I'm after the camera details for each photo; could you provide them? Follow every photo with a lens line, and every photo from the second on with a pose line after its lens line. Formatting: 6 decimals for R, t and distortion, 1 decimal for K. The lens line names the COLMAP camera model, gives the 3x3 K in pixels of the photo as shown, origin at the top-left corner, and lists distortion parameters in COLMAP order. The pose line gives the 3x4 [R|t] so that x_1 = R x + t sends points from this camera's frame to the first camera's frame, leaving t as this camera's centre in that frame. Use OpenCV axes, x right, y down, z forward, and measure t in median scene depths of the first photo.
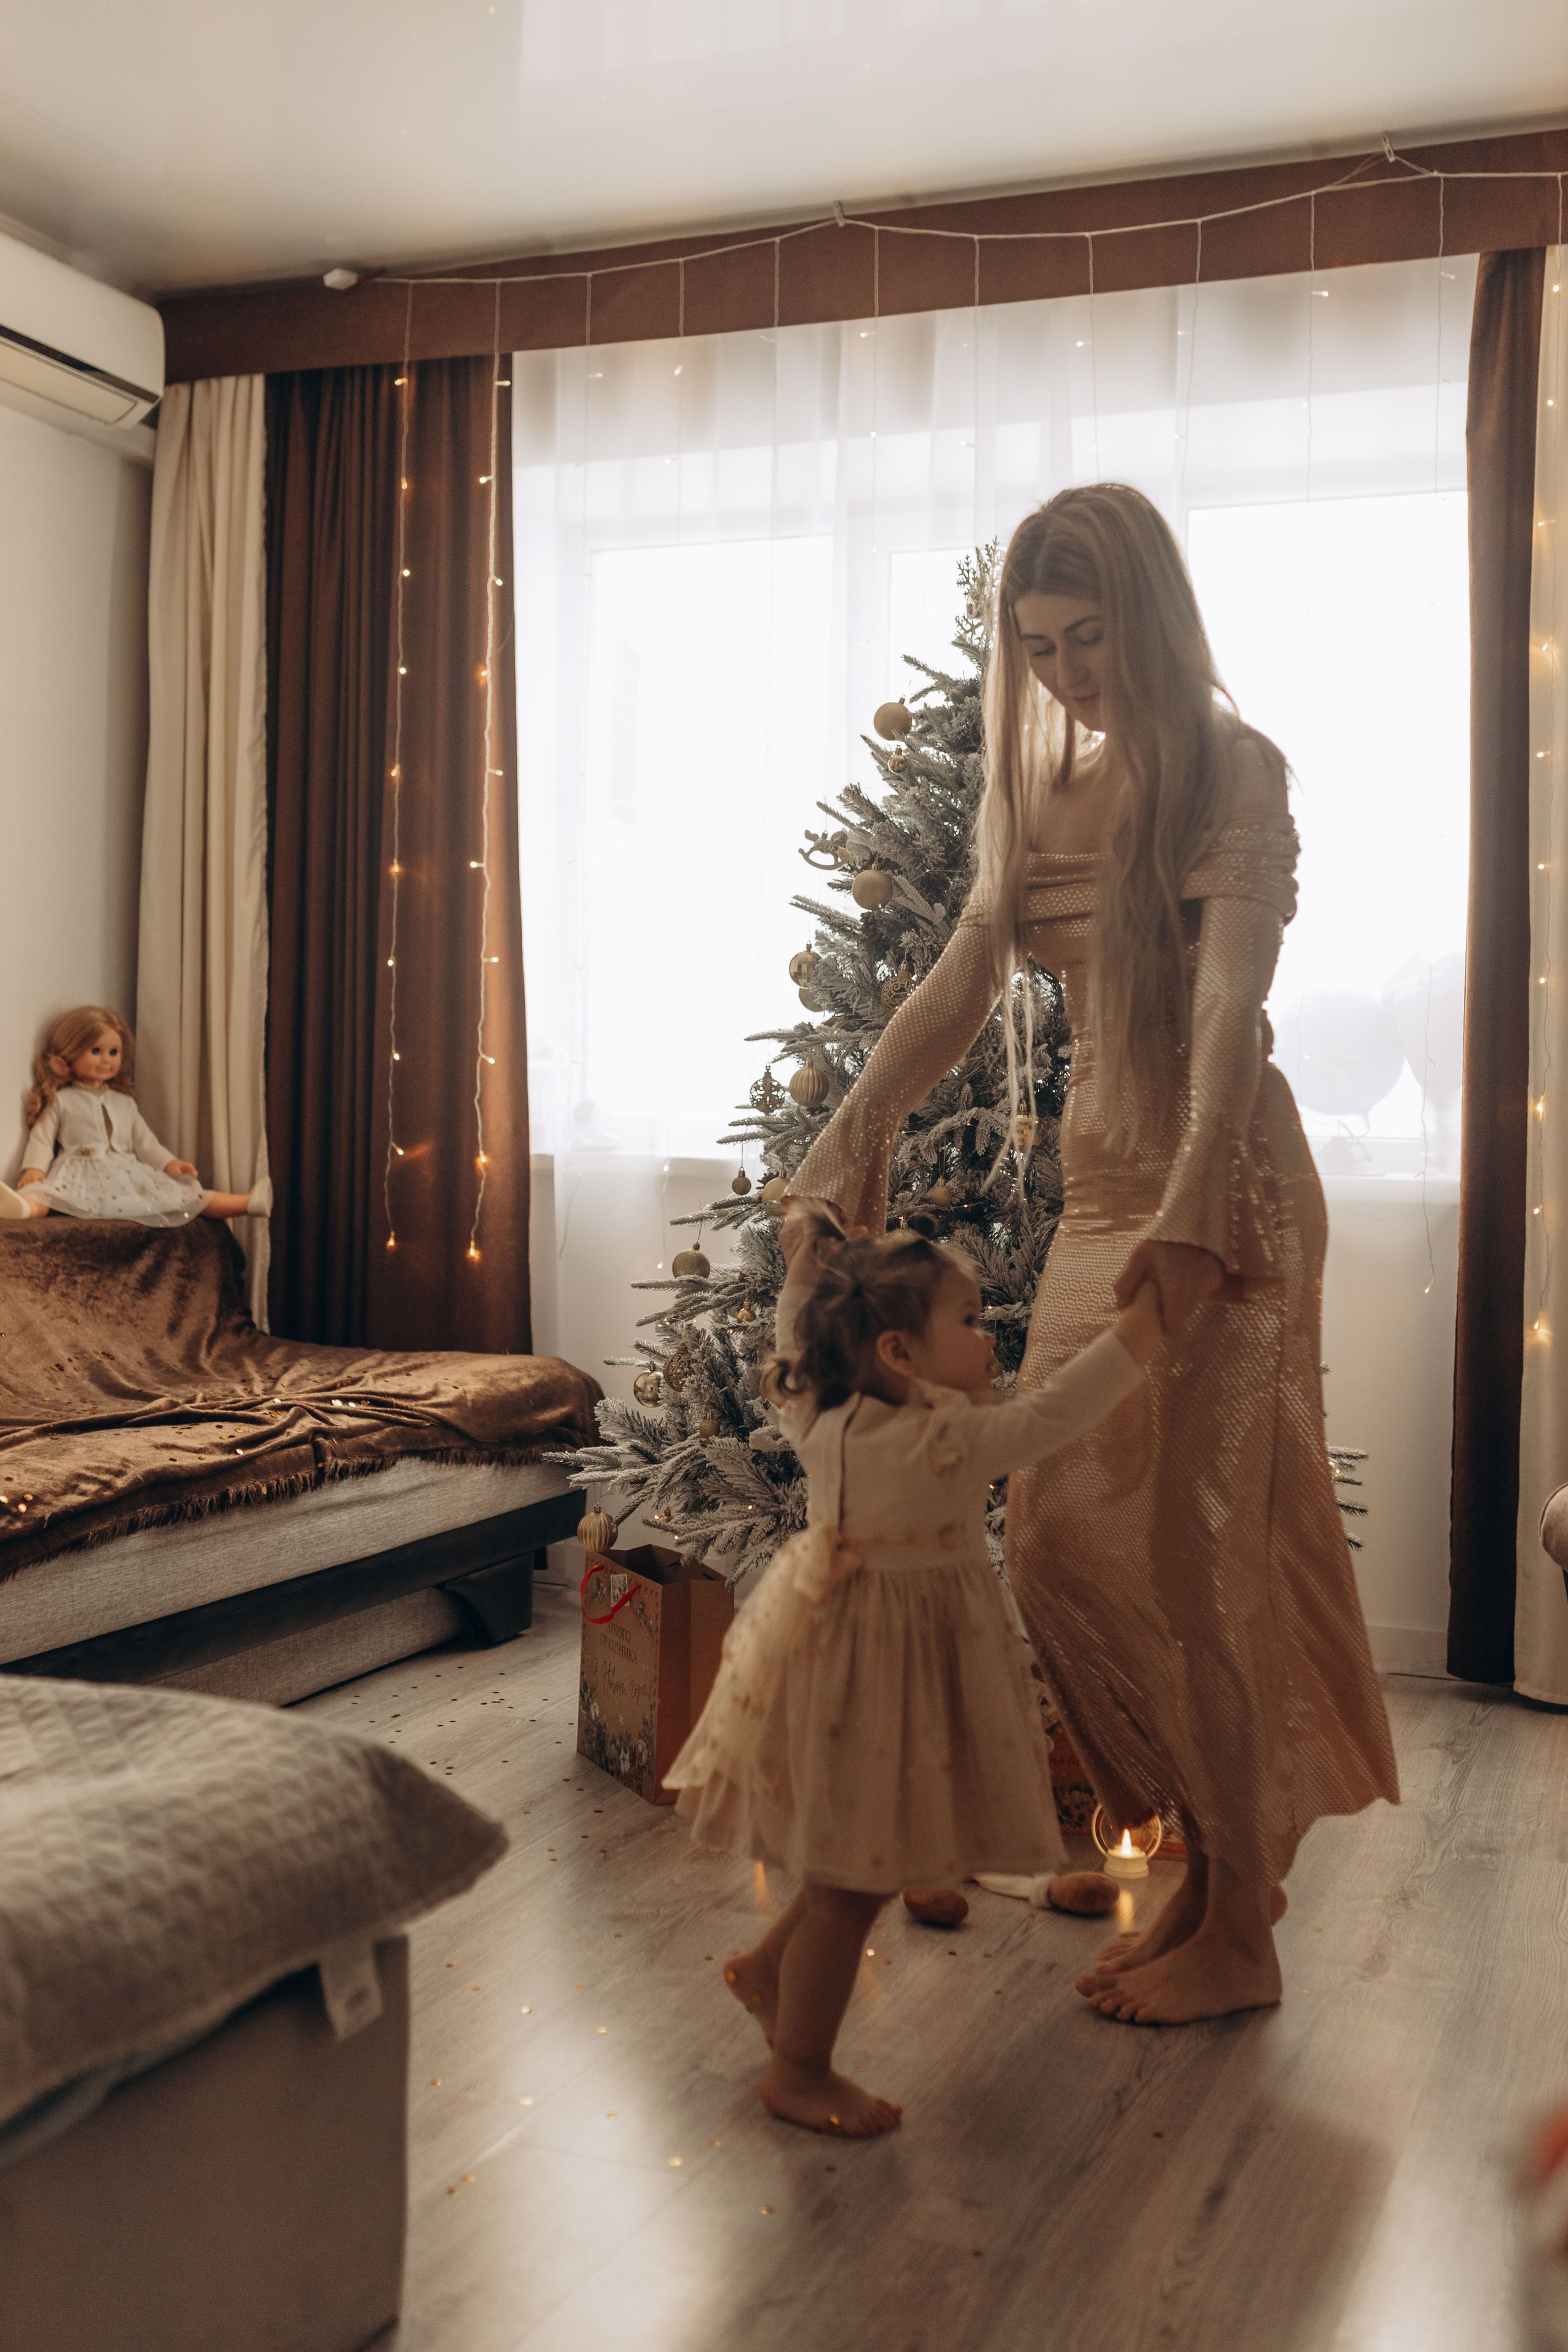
lens RADIAL K [[2488.1, 0, 722.2], [0, 2488.1, 1195.1], [0, 0, 1]] dist [0.003125, 0.005858]
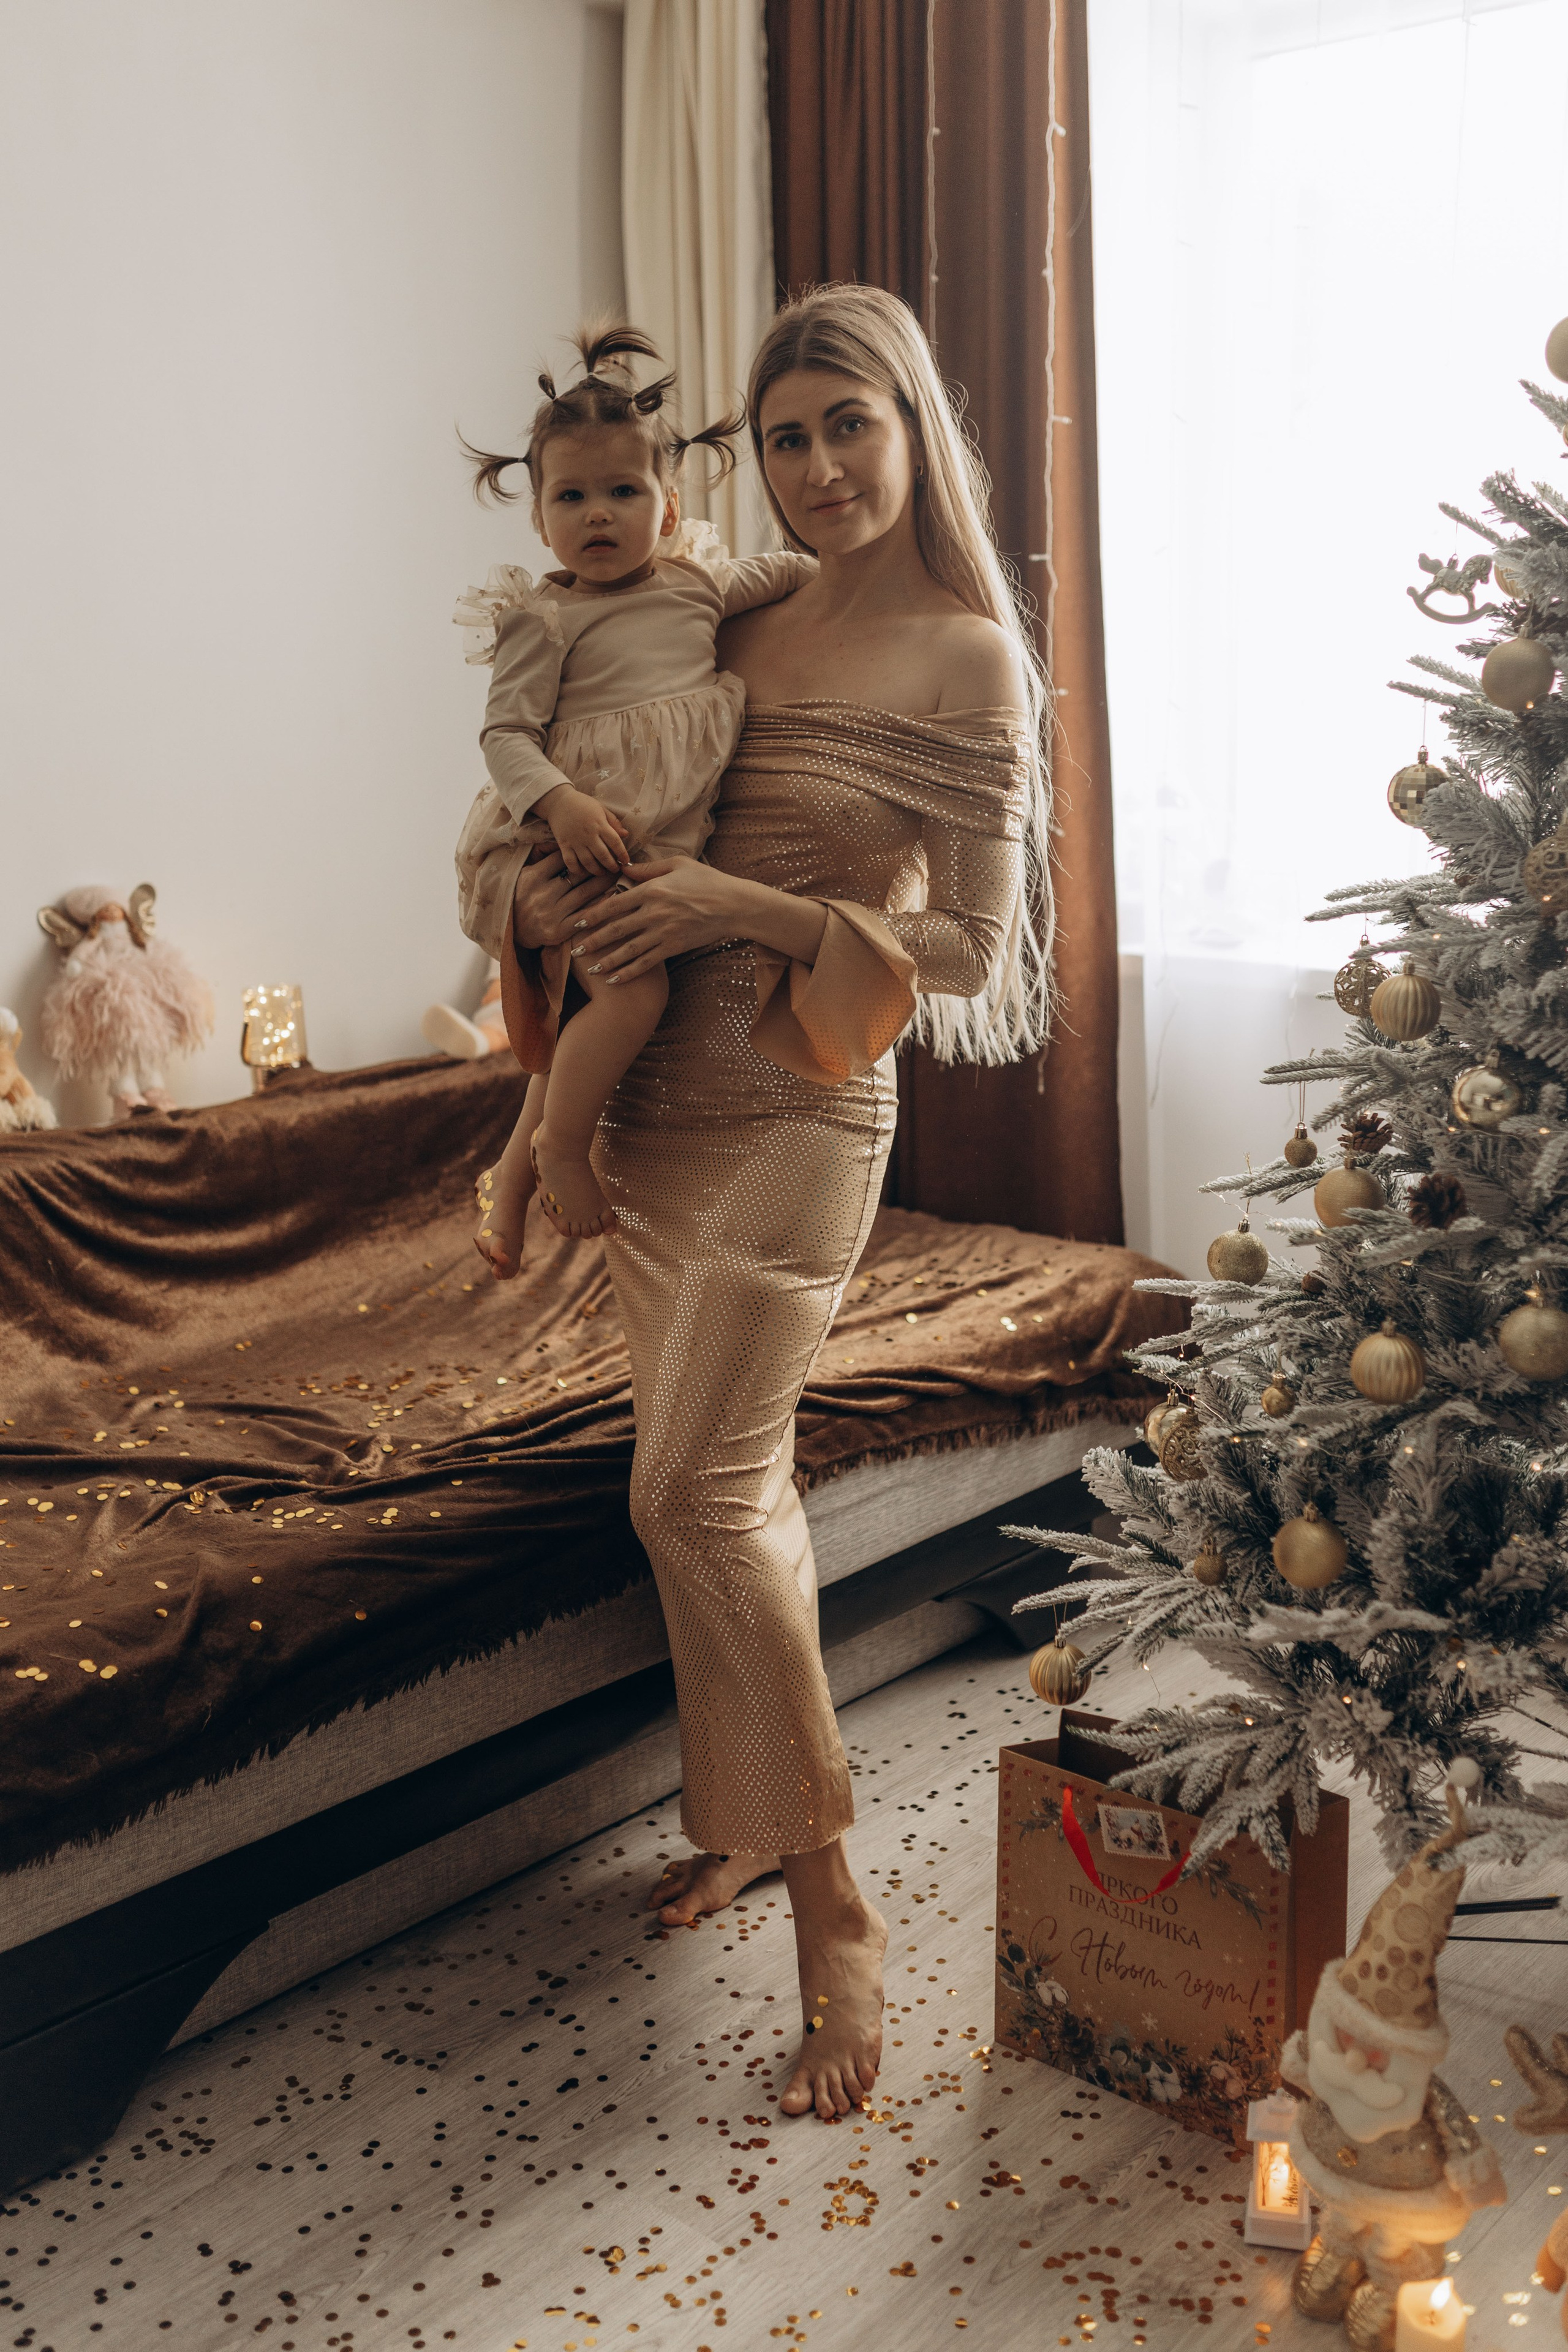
lens RADIAL K [[2388.3, 0, 784.0], [0, 2388.3, 1176.0], [0, 0, 1]] dist [0.010168, 0.010732]
pose [[0.942054, 0.040776, -0.332974, 0.063823], [0.018602, 0.984708, 0.173217, -0.077668], [0.334946, -0.169374, 0.926889, 0.309588]]
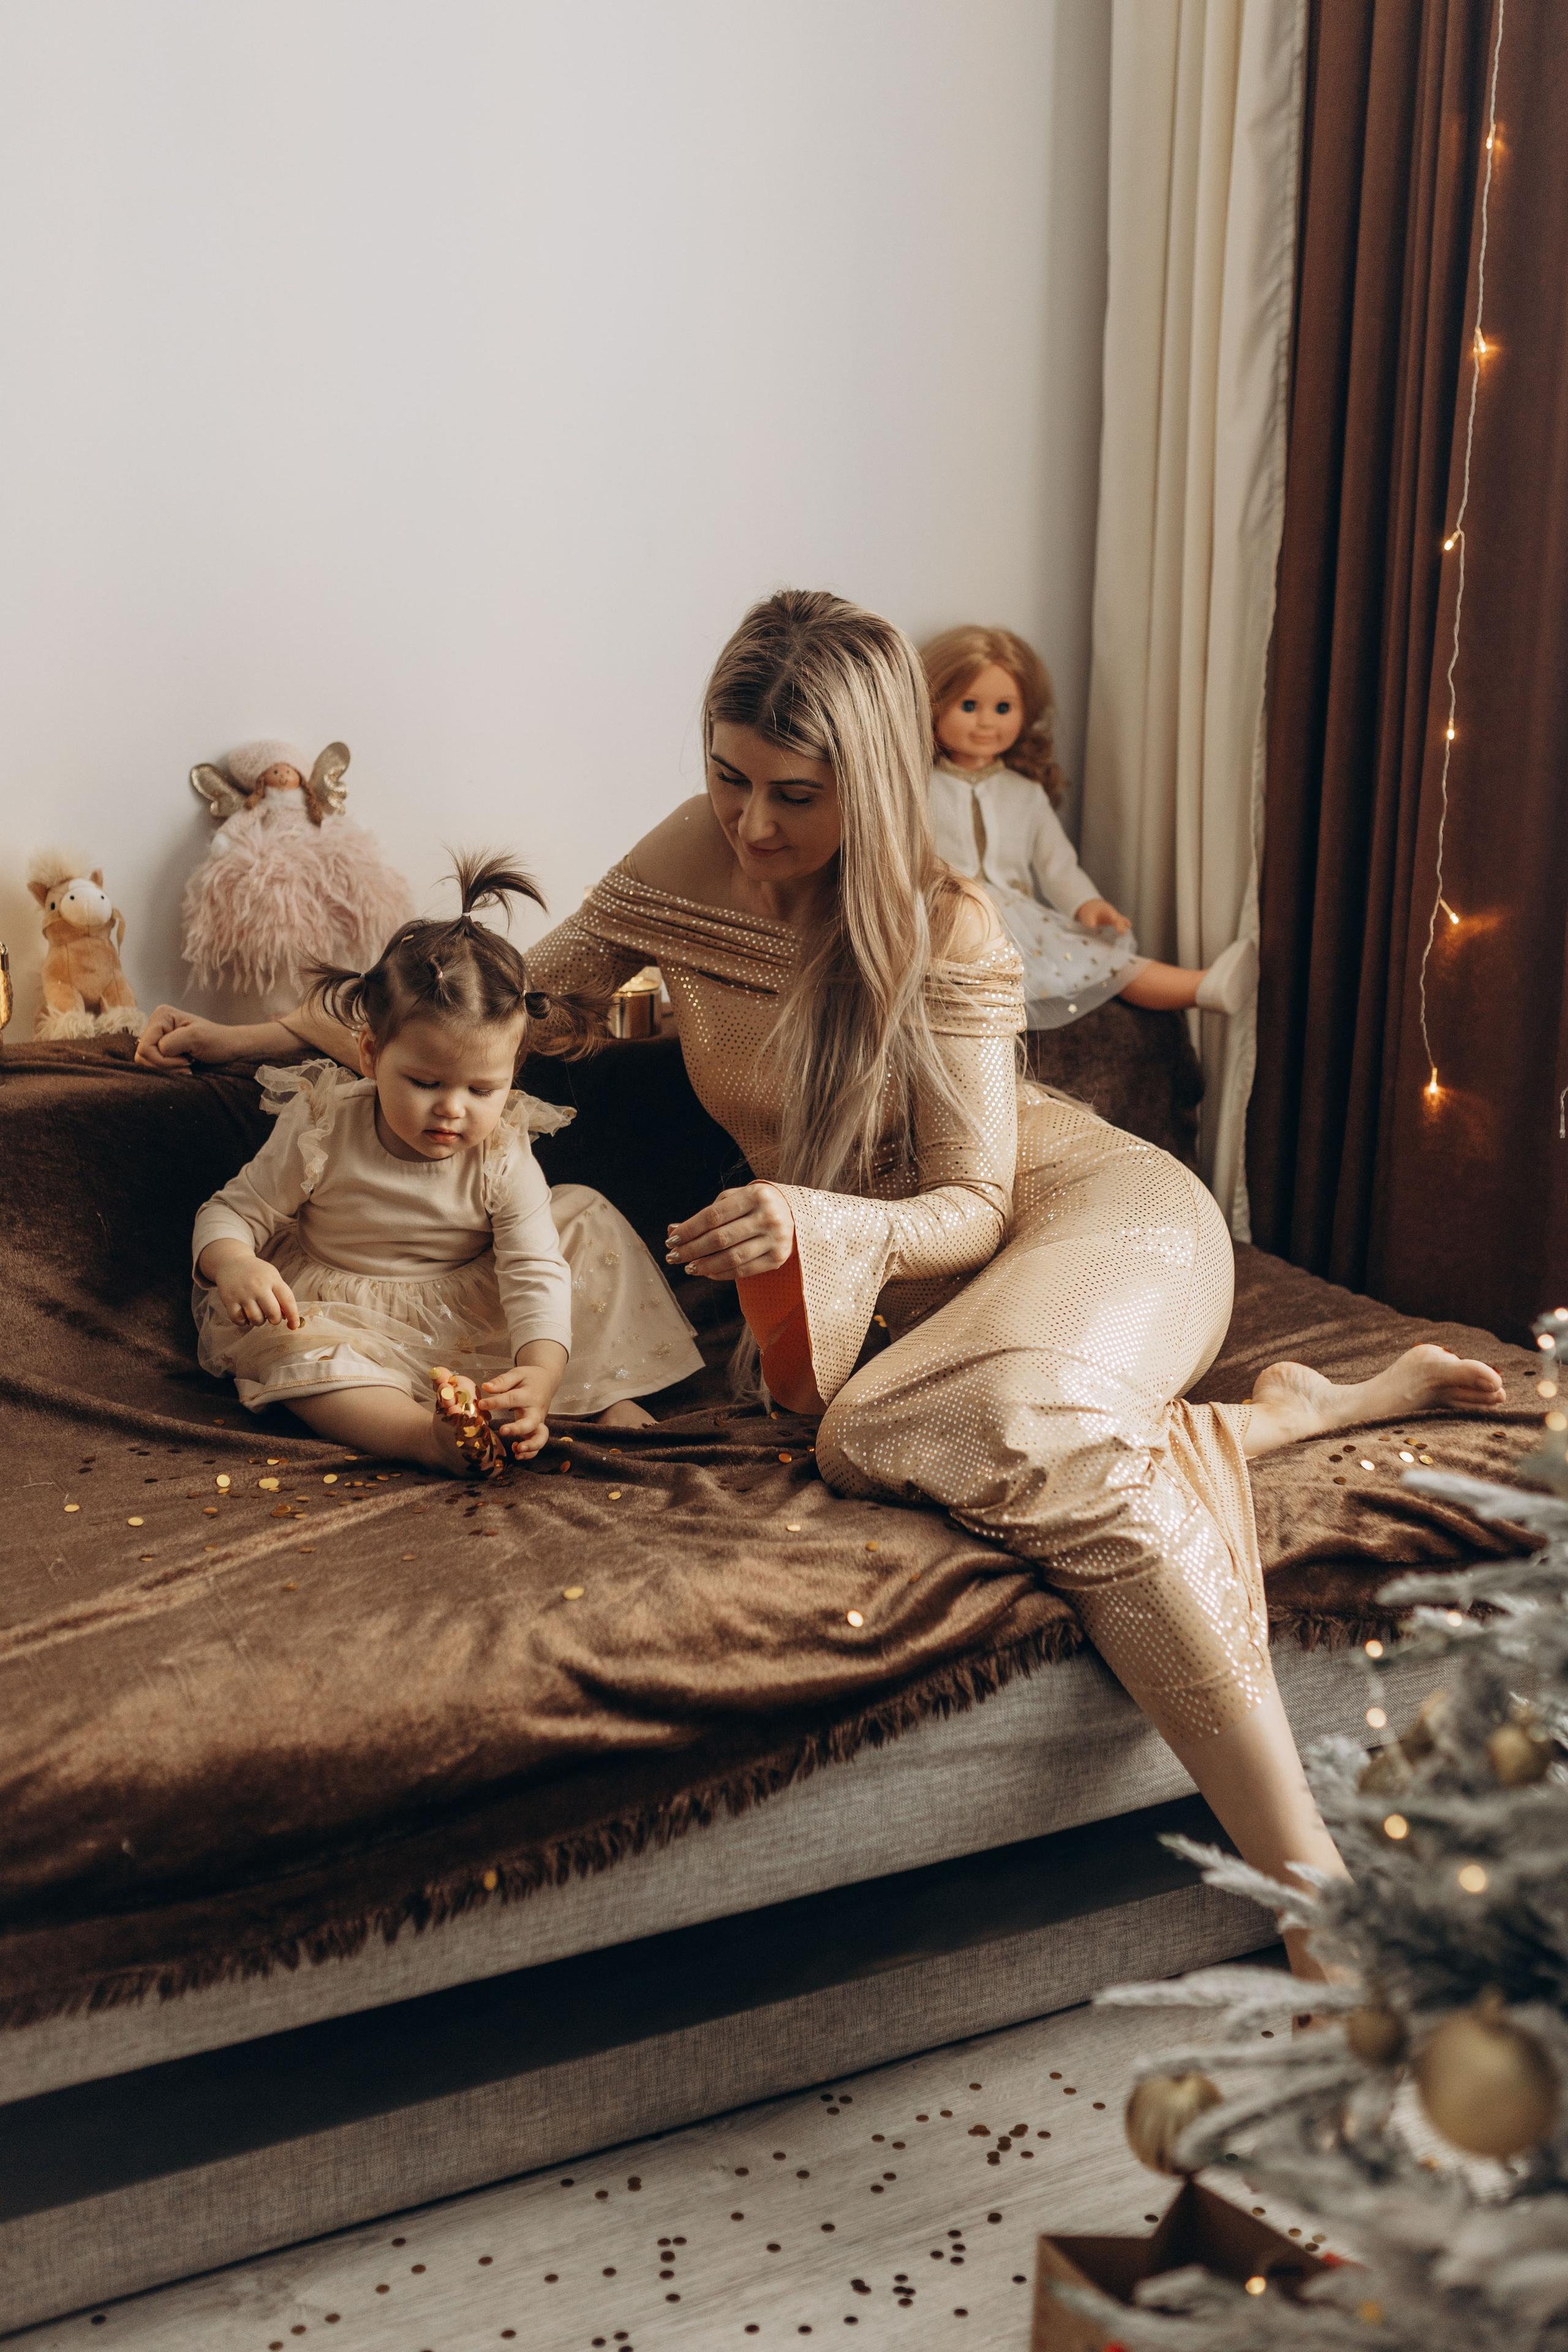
lens RADIAL K [[2549.0, 0, 785.4], [0, 2549.0, 1151.7], [0, 0, 1]] dist [-0.003374, 0.012005]
pose [[0.778073, 0.131282, -0.614302, 0.092957], [-0.026524, 0.983912, 0.176676, -0.059301], [0.627614, -0.121173, 0.769037, 0.503736]]
